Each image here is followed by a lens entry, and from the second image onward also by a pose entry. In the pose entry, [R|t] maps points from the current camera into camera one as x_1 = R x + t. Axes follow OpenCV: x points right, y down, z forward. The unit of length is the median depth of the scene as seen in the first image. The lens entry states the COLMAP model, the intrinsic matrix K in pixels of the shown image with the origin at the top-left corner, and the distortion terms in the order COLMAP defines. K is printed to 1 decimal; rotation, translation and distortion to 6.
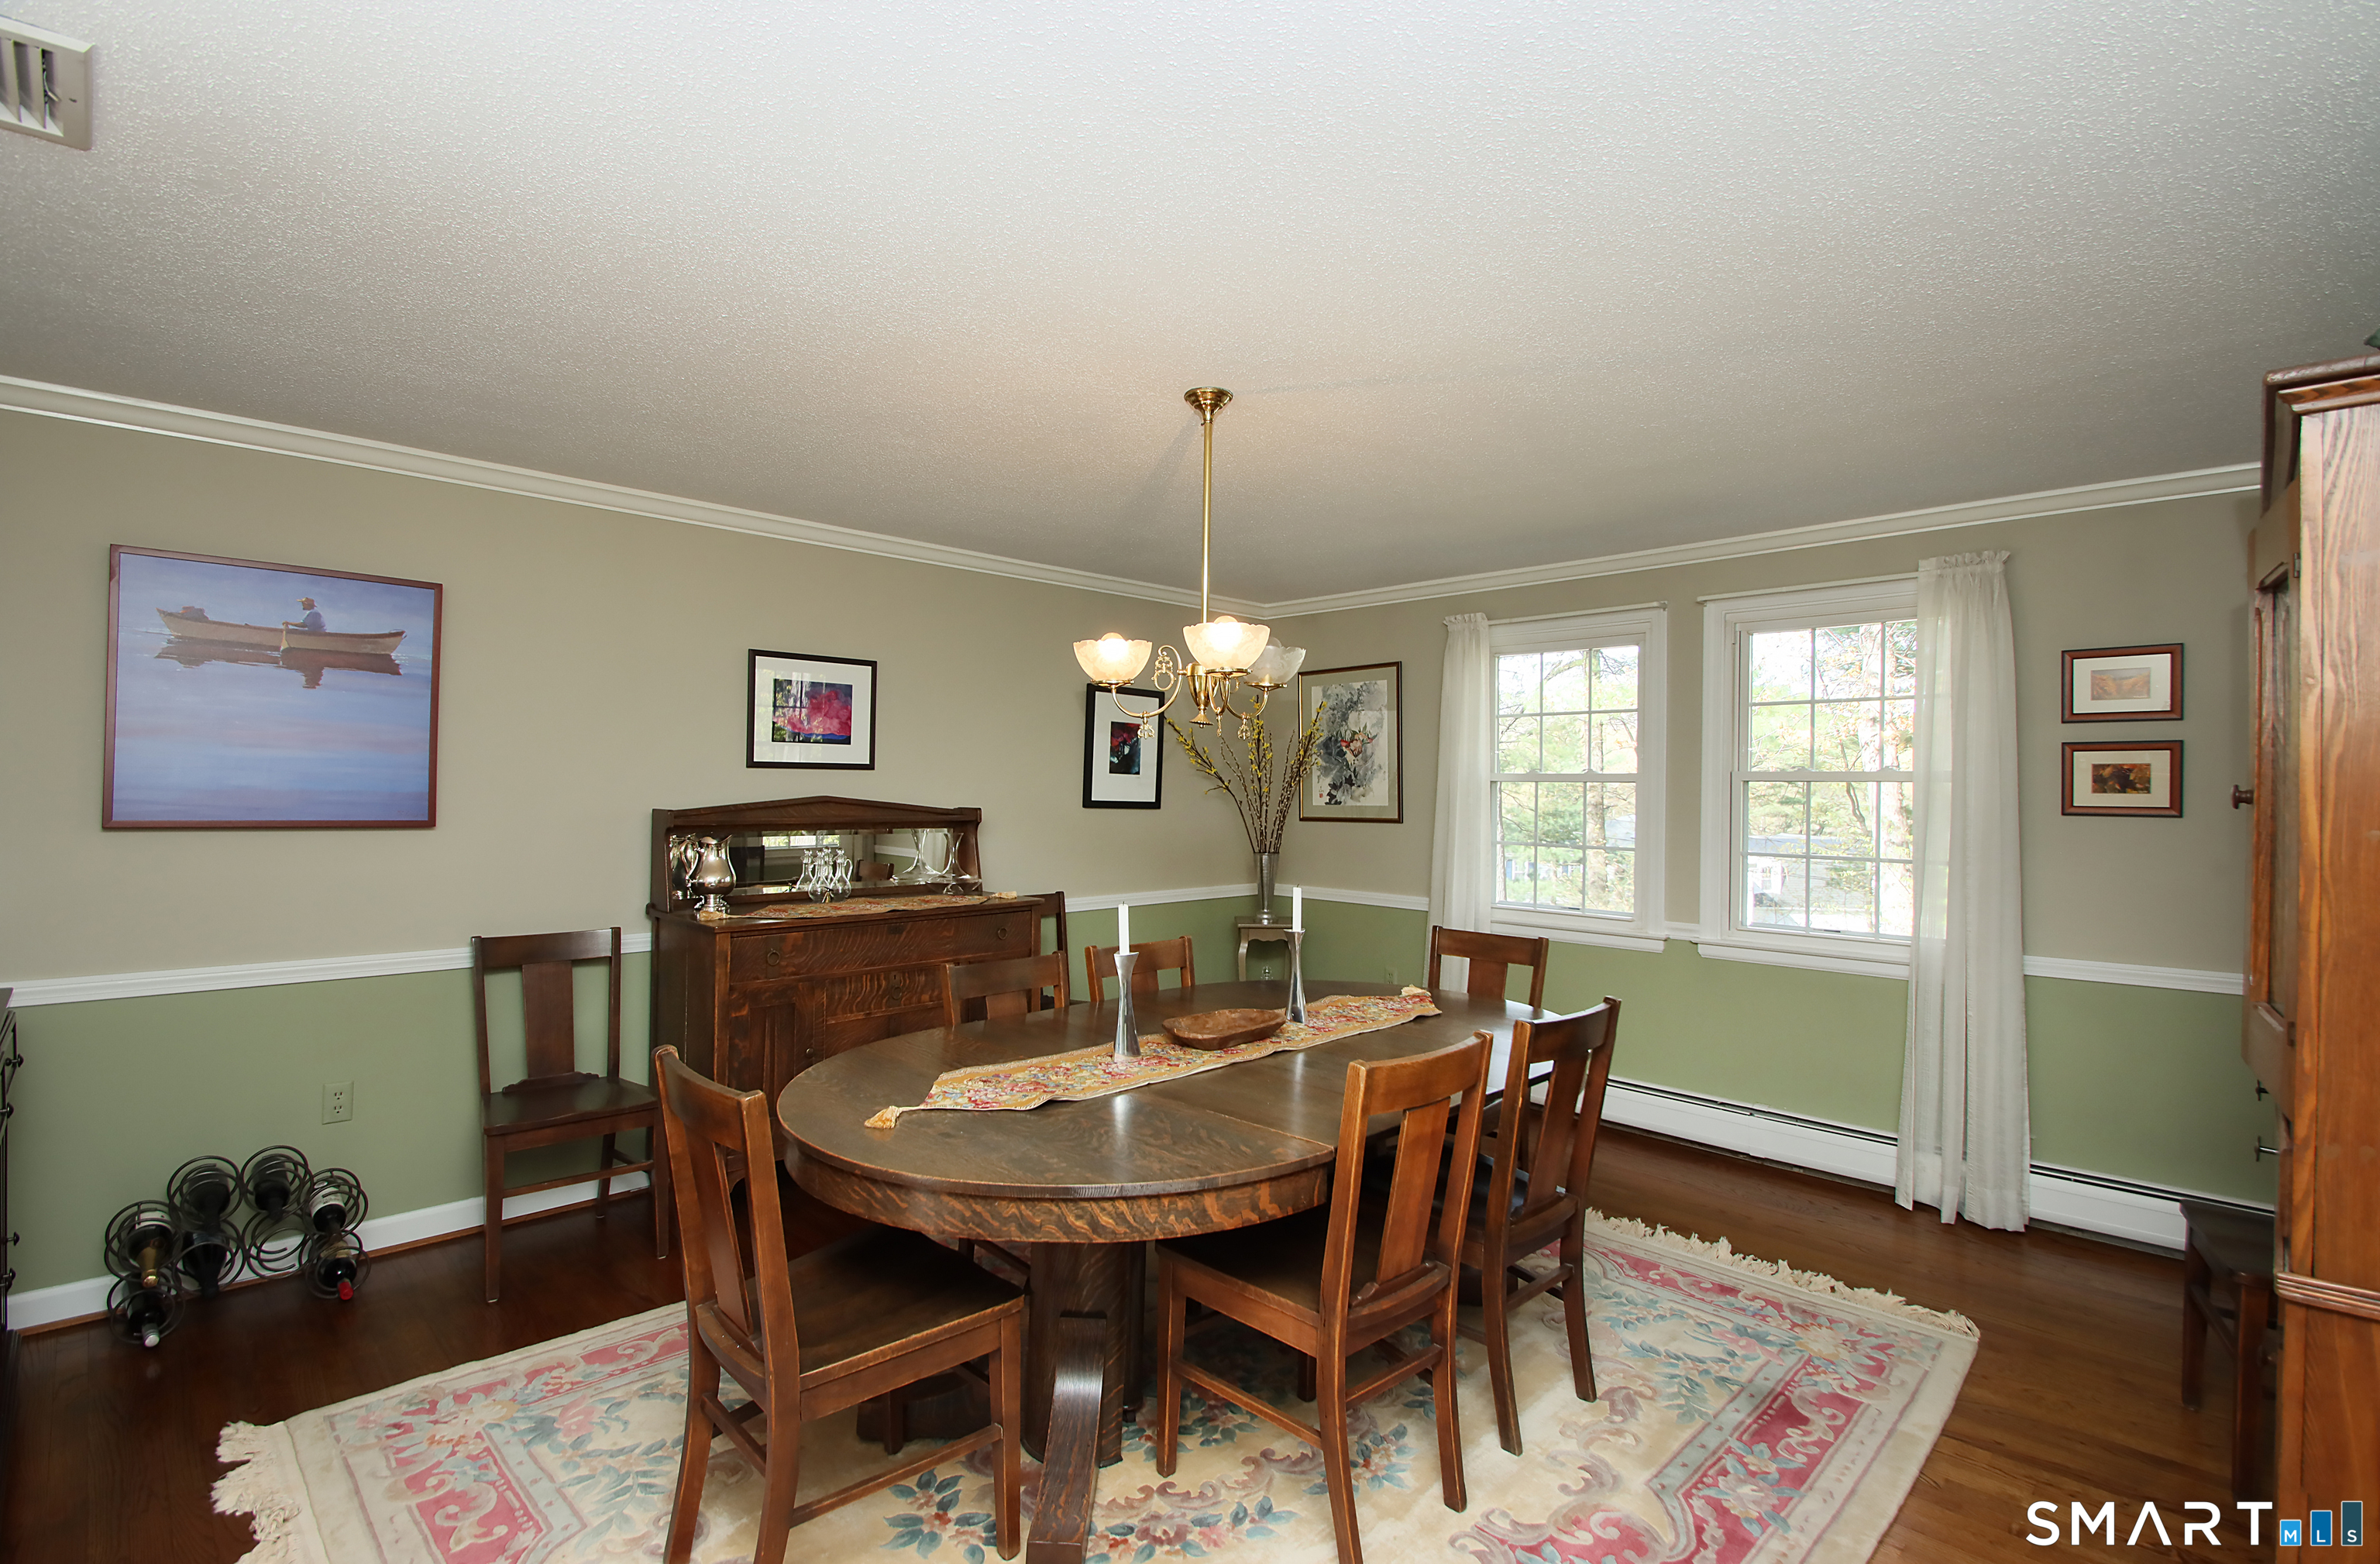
lens RADIAL K [[1130.8, 0, 1186.6], [0, 1130.8, 793.8], [0, 0, 1]] dist [-0.013198, -0.000121]
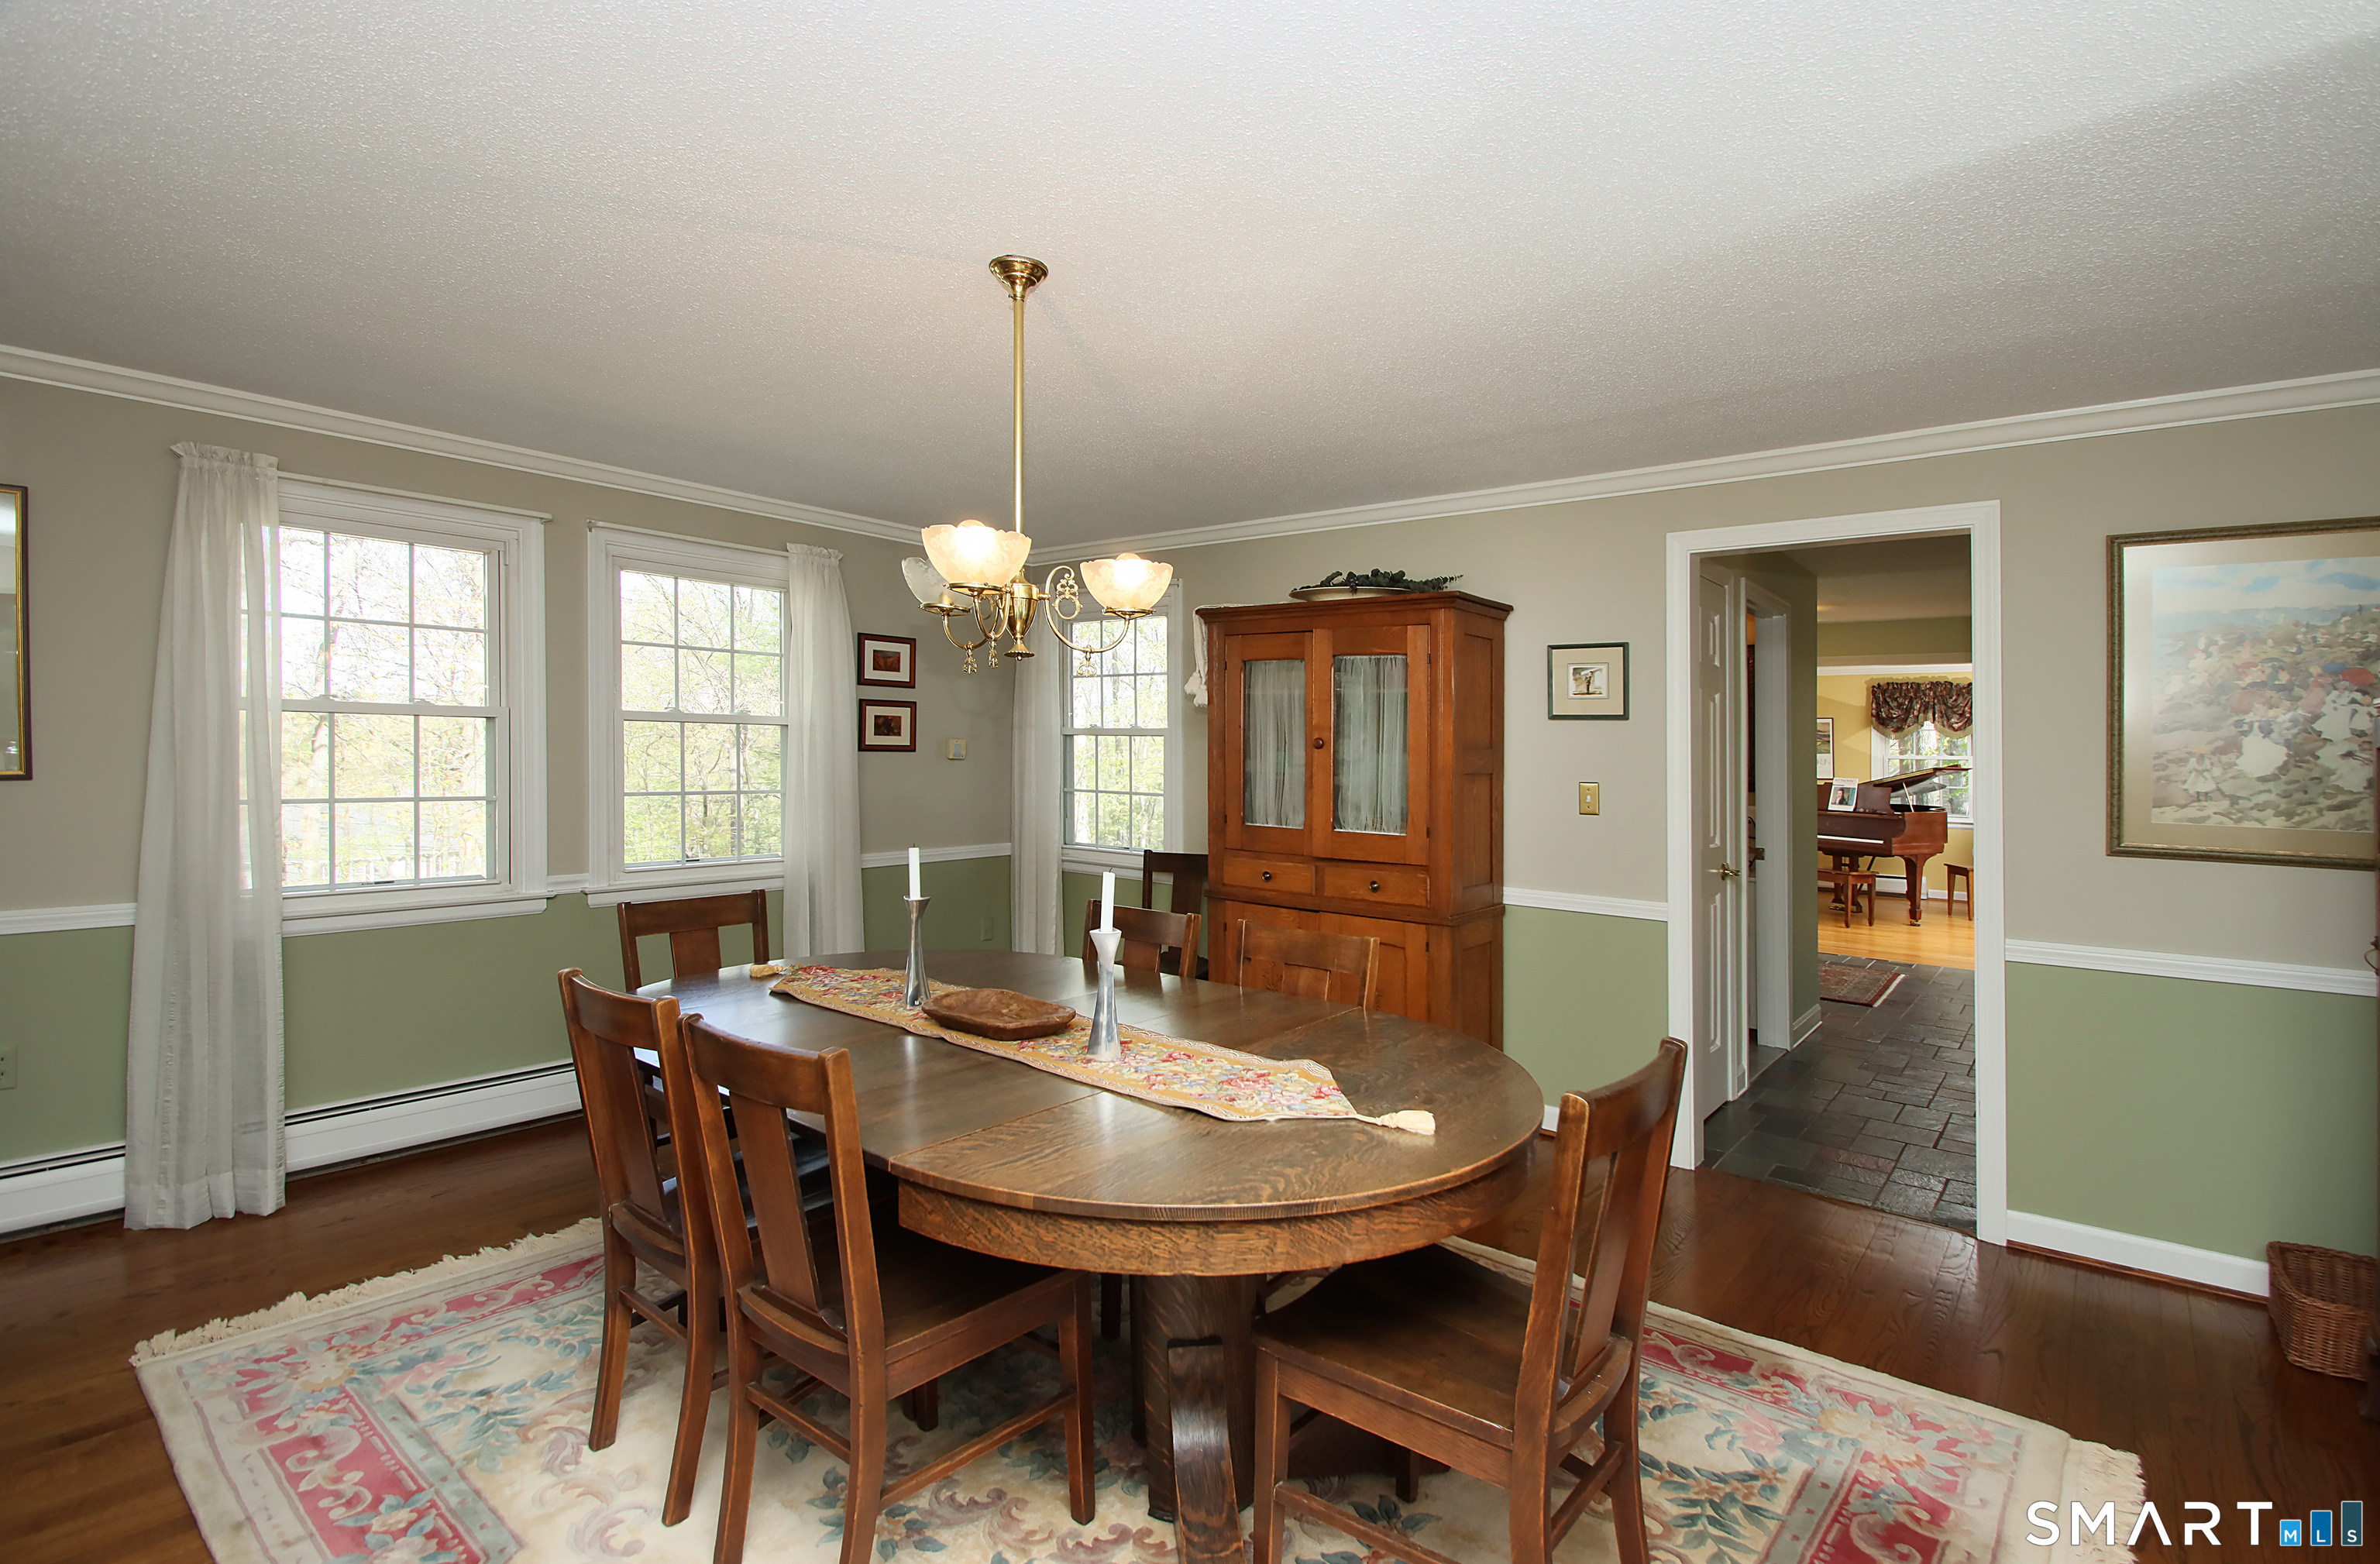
lens RADIAL K [[1133.5, 0, 1190.0], [0, 1133.5, 782.0], [0, 0, 1]] dist [0.001323, 0.000060]
pose [[-0.117359, -0.042448, 0.992182, -0.655410], [-0.013933, 0.999058, 0.041094, -0.006282], [-0.992992, -0.009001, -0.117839, 0.754188]]
